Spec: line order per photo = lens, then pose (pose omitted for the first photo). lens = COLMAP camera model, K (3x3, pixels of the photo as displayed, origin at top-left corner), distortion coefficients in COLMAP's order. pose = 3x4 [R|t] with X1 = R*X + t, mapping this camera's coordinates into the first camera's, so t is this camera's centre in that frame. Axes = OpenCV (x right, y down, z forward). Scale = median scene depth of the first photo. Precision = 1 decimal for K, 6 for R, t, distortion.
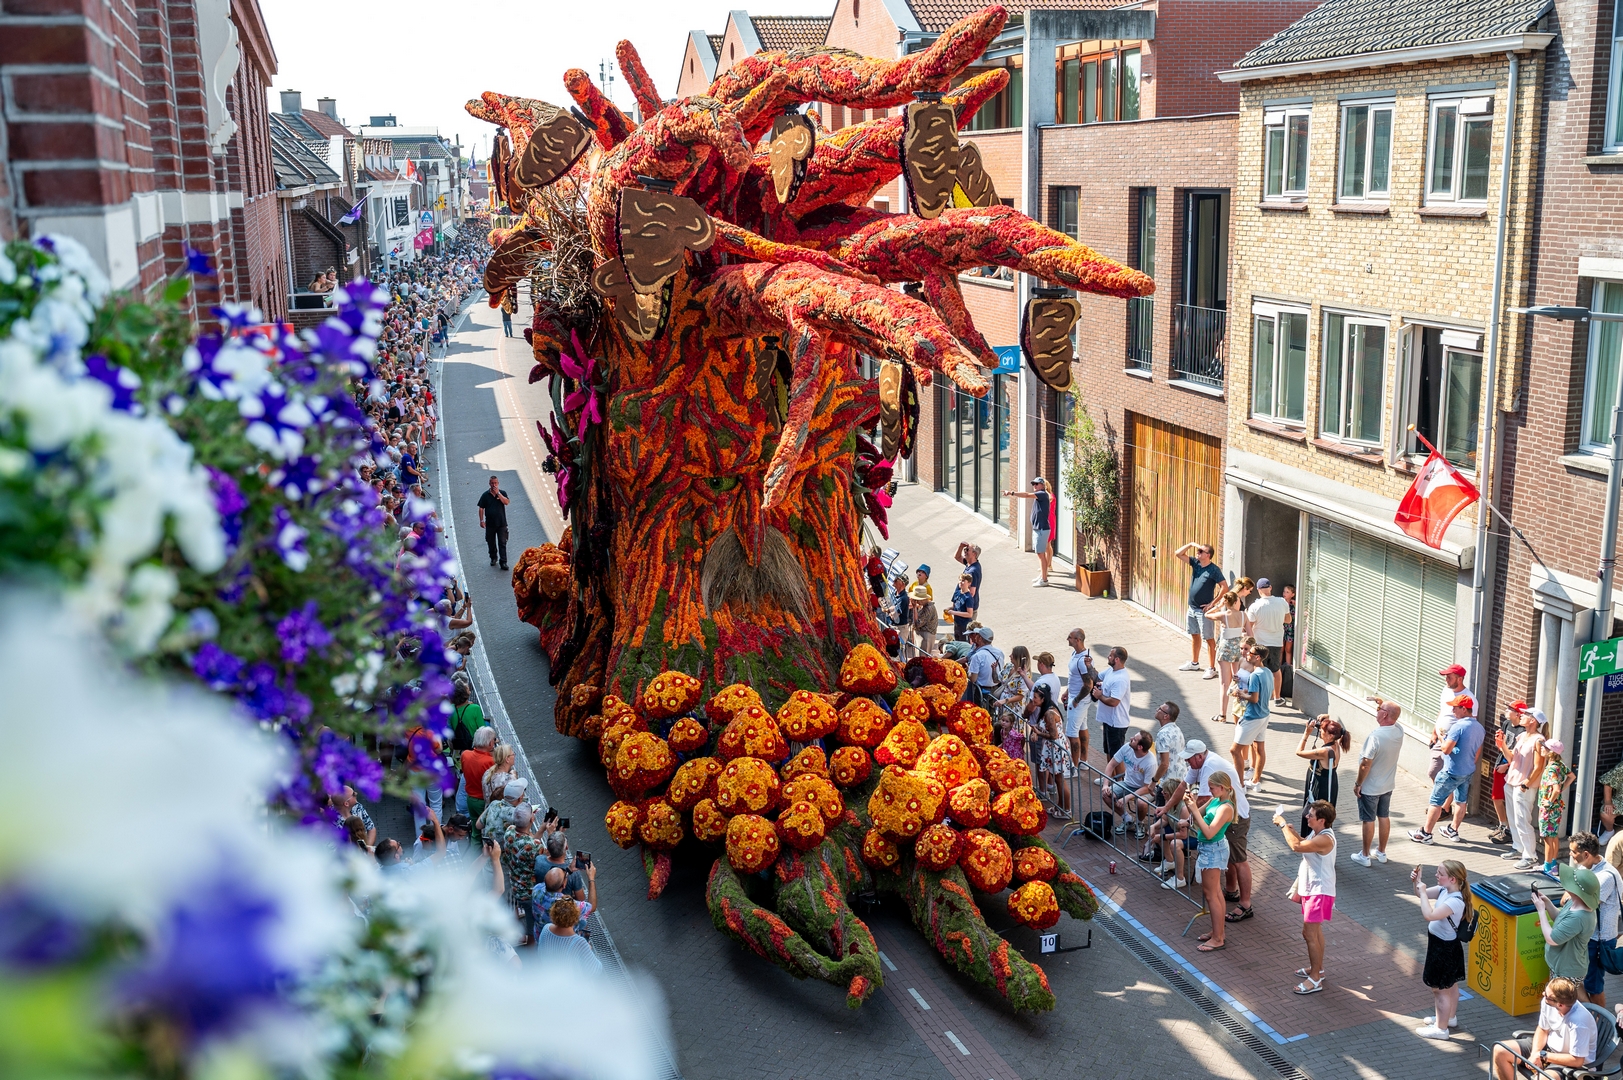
lens RADIAL K [[1742.0, 0, 854.4], [0, 1742.0, 579.1], [0, 0, 1]] dist [-0.015121, -0.006928]
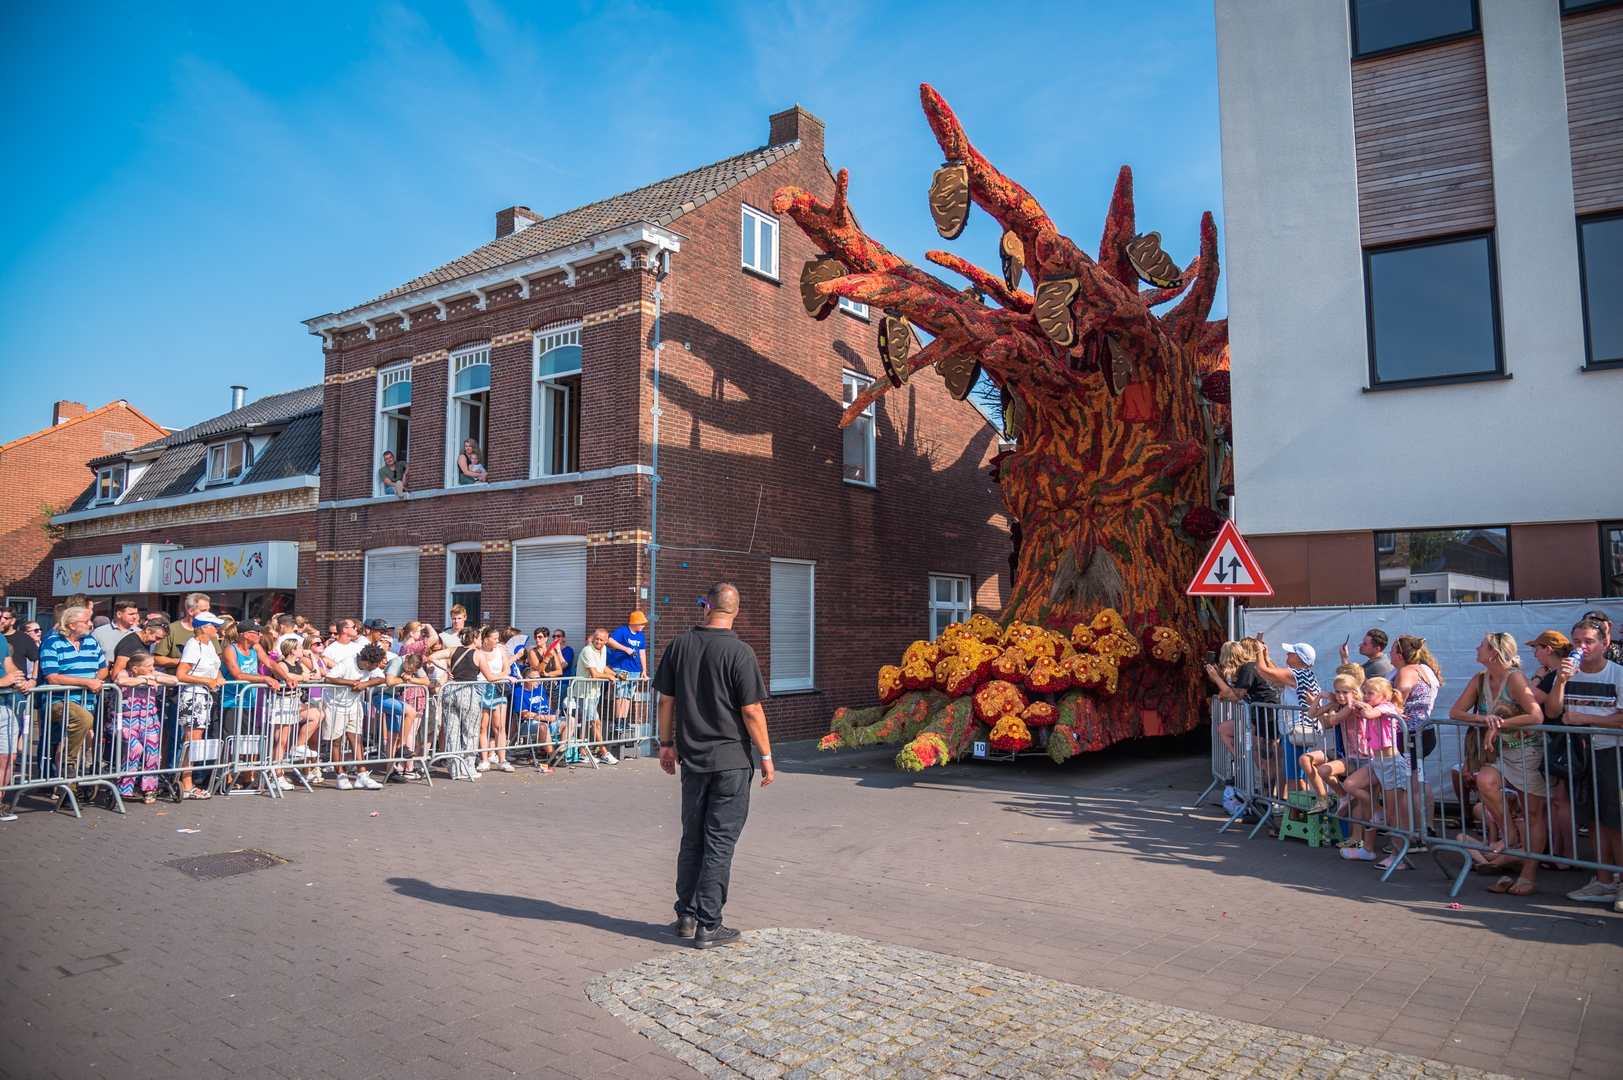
lens RADIAL K [[1140.5, 0, 784.5], [0, 1140.5, 536.1], [0, 0, 1]] dist [-0.056169, -0.000963]
pose [[0.552581, -0.066209, -0.830825, 0.586625], [-0.211073, 0.953227, -0.216347, 0.218963], [0.806289, 0.294914, 0.512761, 0.341099]]
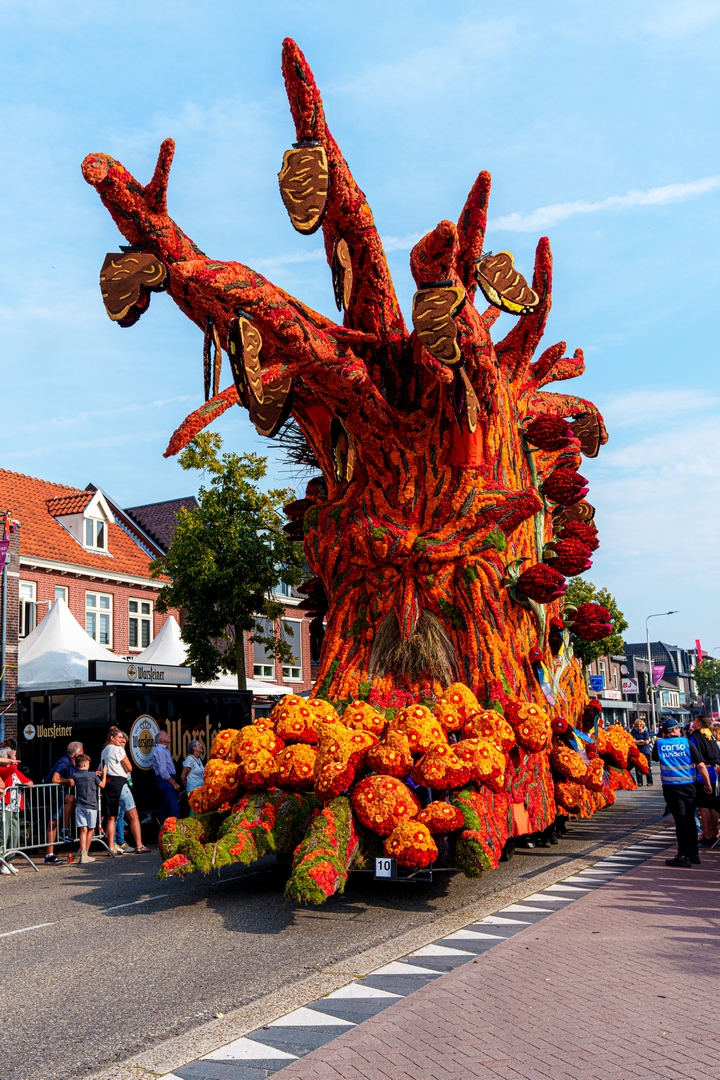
lens RADIAL K [[1193.9, 0, 271.4], [0, 1193.9, 500.1], [0, 0, 1]] dist [-0.021477, -0.012639]
pose [[0.769434, -0.127560, -0.625860, 0.408631], [-0.136368, 0.924456, -0.356069, 0.214786], [0.624000, 0.359319, 0.693912, 0.346325]]
